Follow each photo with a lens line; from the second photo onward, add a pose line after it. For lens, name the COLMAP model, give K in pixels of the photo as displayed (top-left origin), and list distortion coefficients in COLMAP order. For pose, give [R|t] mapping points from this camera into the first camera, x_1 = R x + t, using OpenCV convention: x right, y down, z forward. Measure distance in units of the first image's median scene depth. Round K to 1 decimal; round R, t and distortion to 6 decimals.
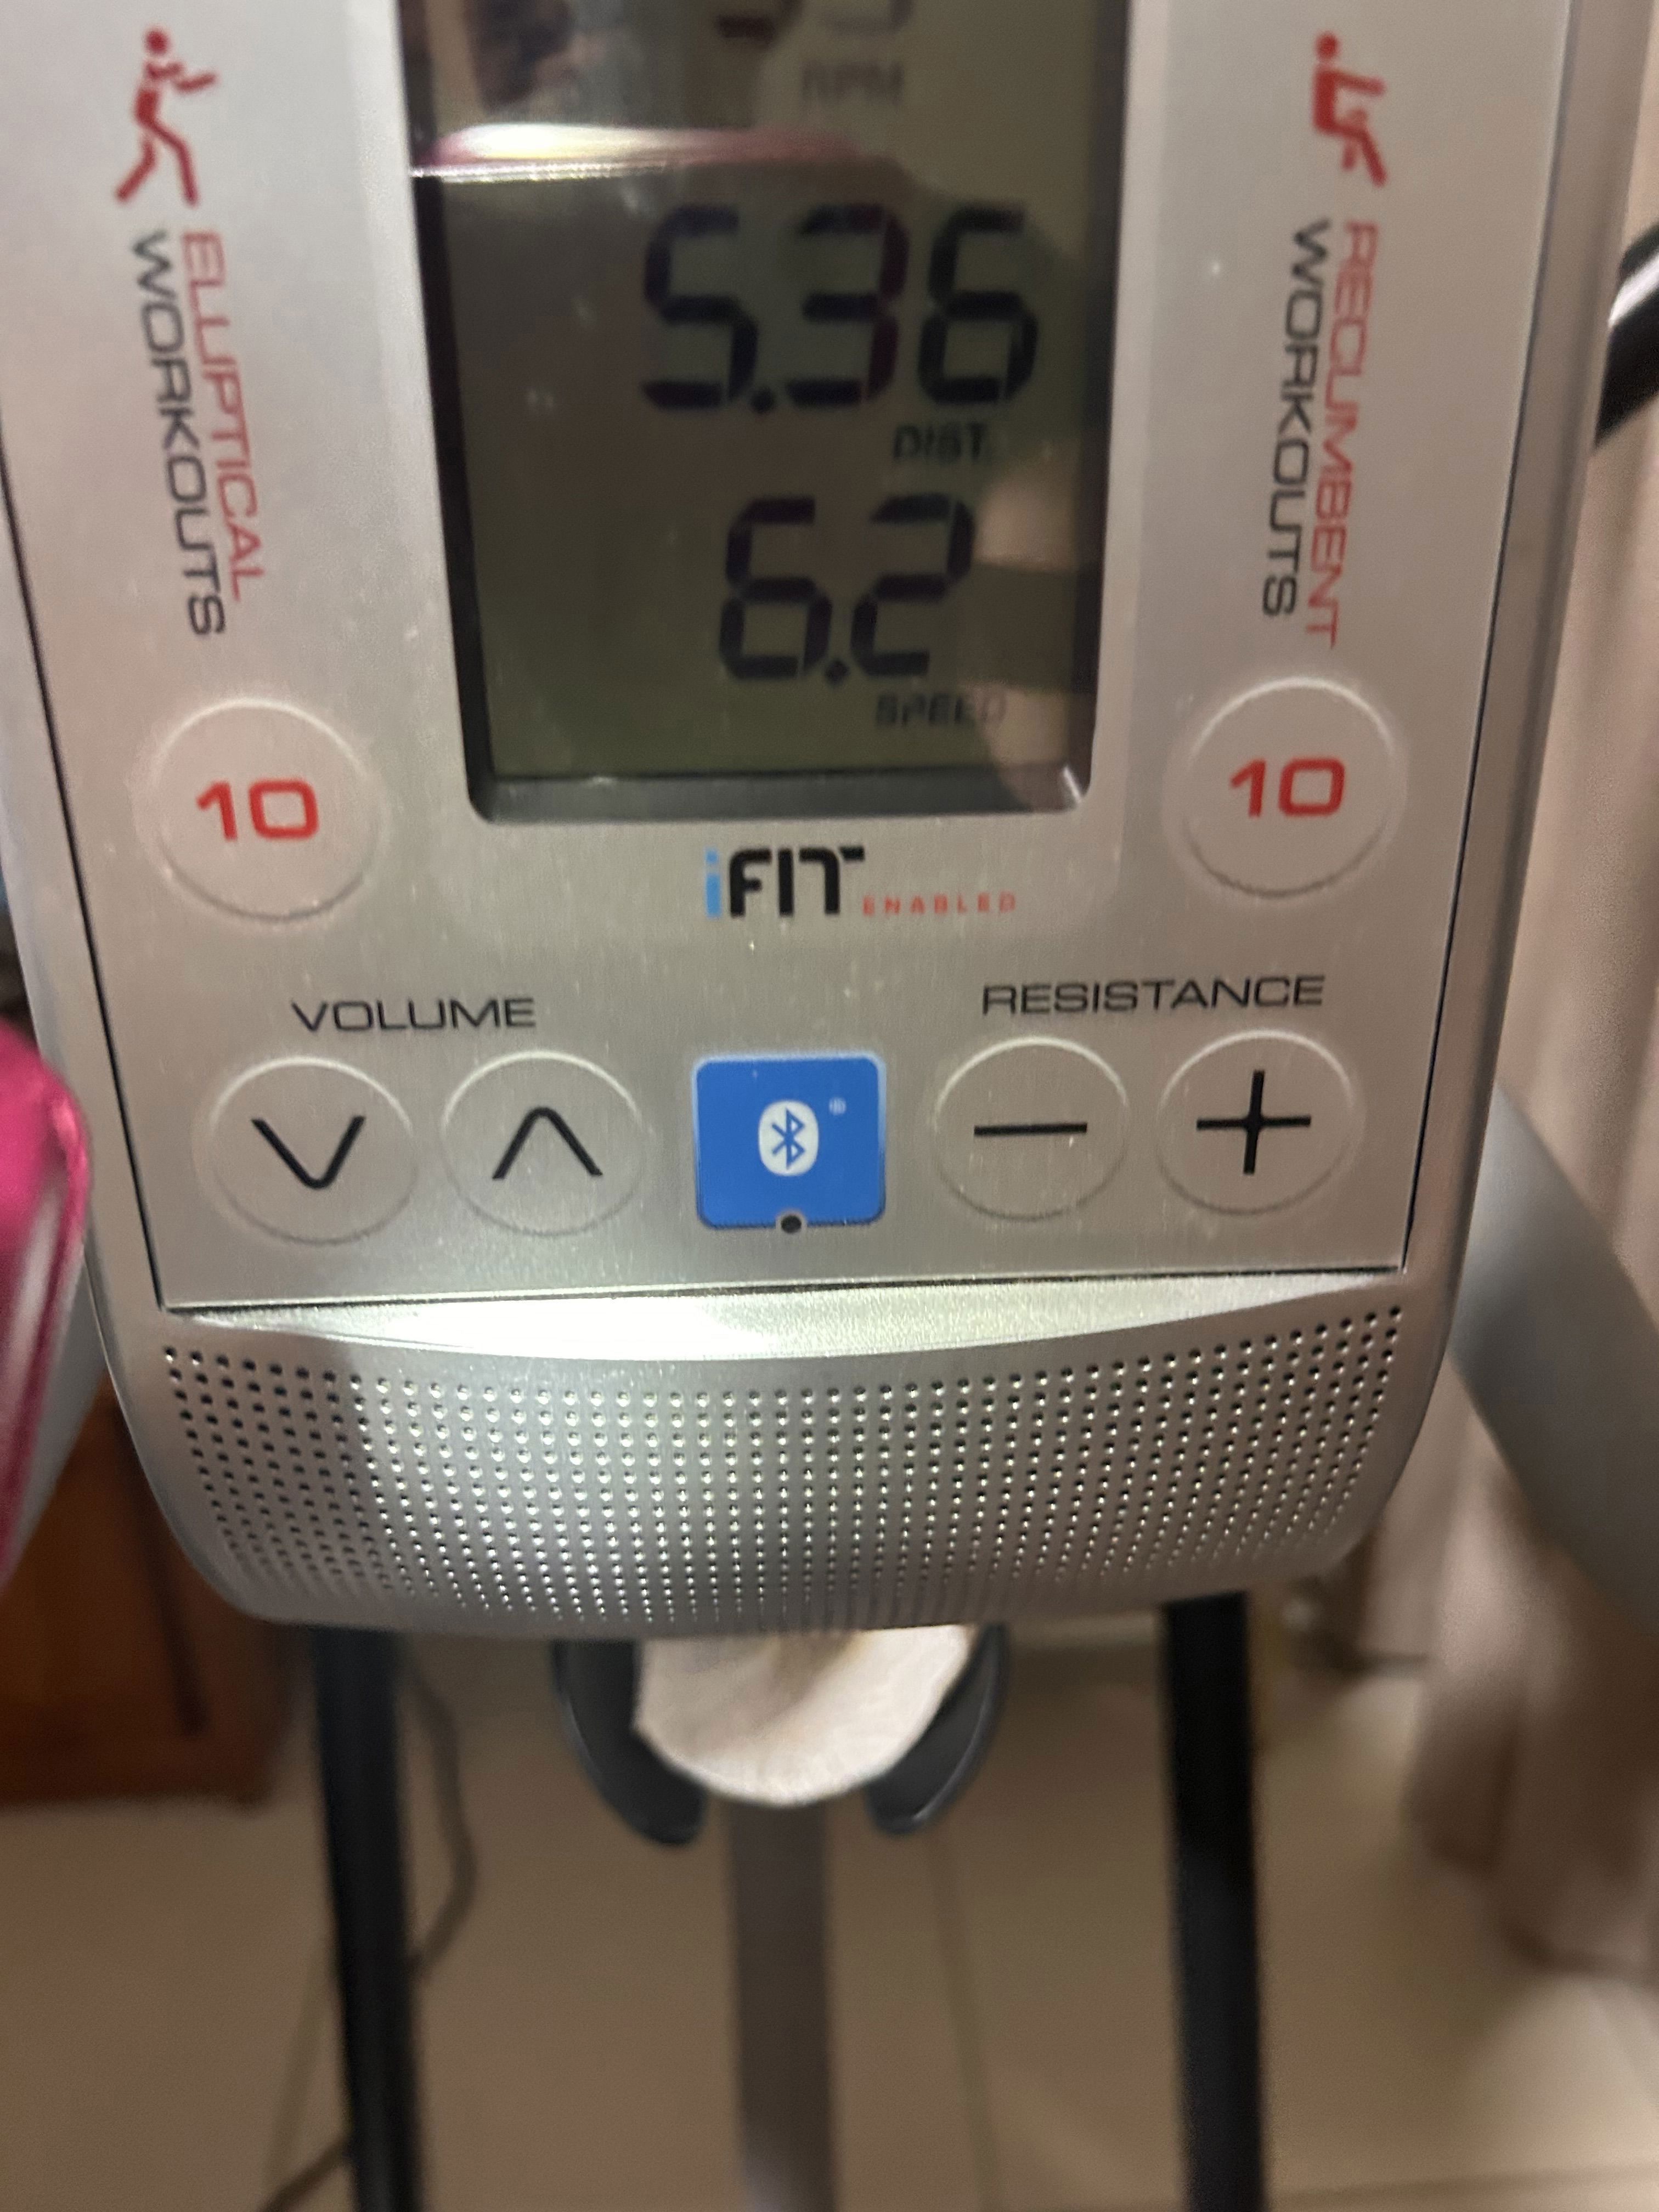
lens RADIAL K [[1848.9, 0, 858.4], [0, 1848.9, 1085.1], [0, 0, 1]] dist [0.012380, -0.059863]
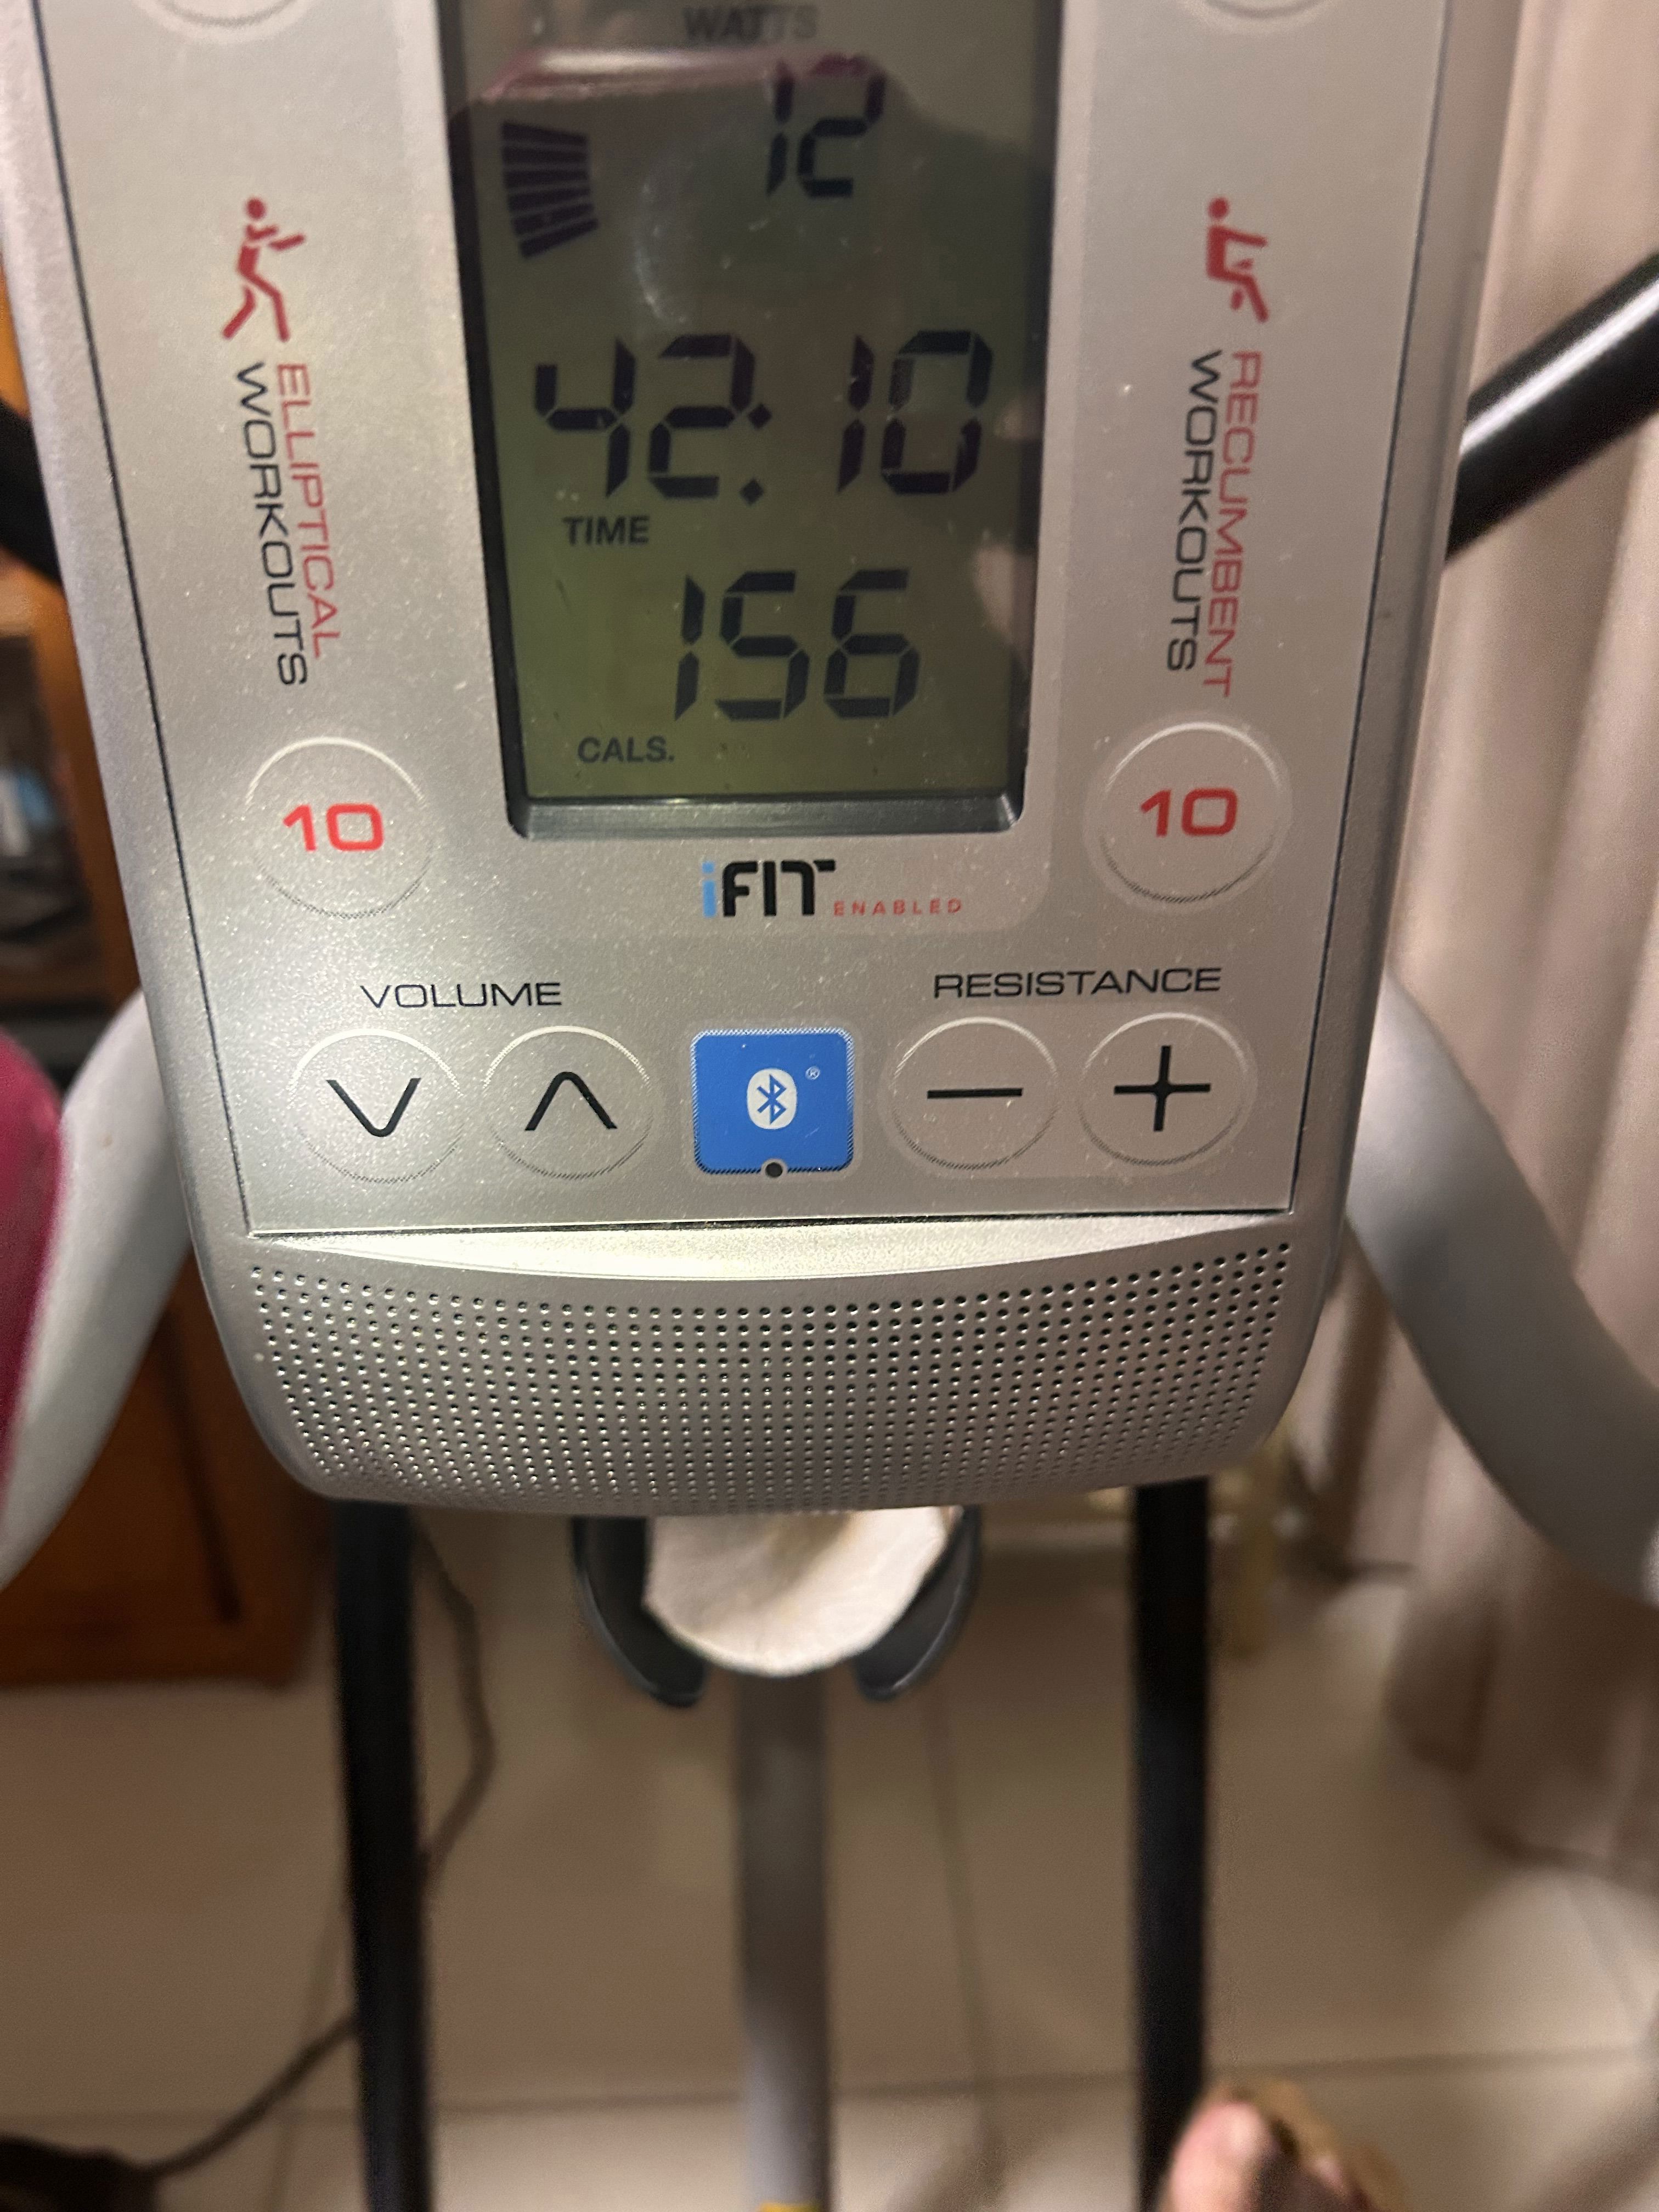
lens RADIAL K [[1848.9, 0, 828.1], [0, 1848.9, 1117.2], [0, 0, 1]] dist [0.012380, -0.059863]
pose [[0.999771, 0.009408, -0.019203, 0.023147], [-0.008239, 0.998161, 0.060057, -0.033560], [0.019733, -0.059885, 0.998010, -0.206581]]
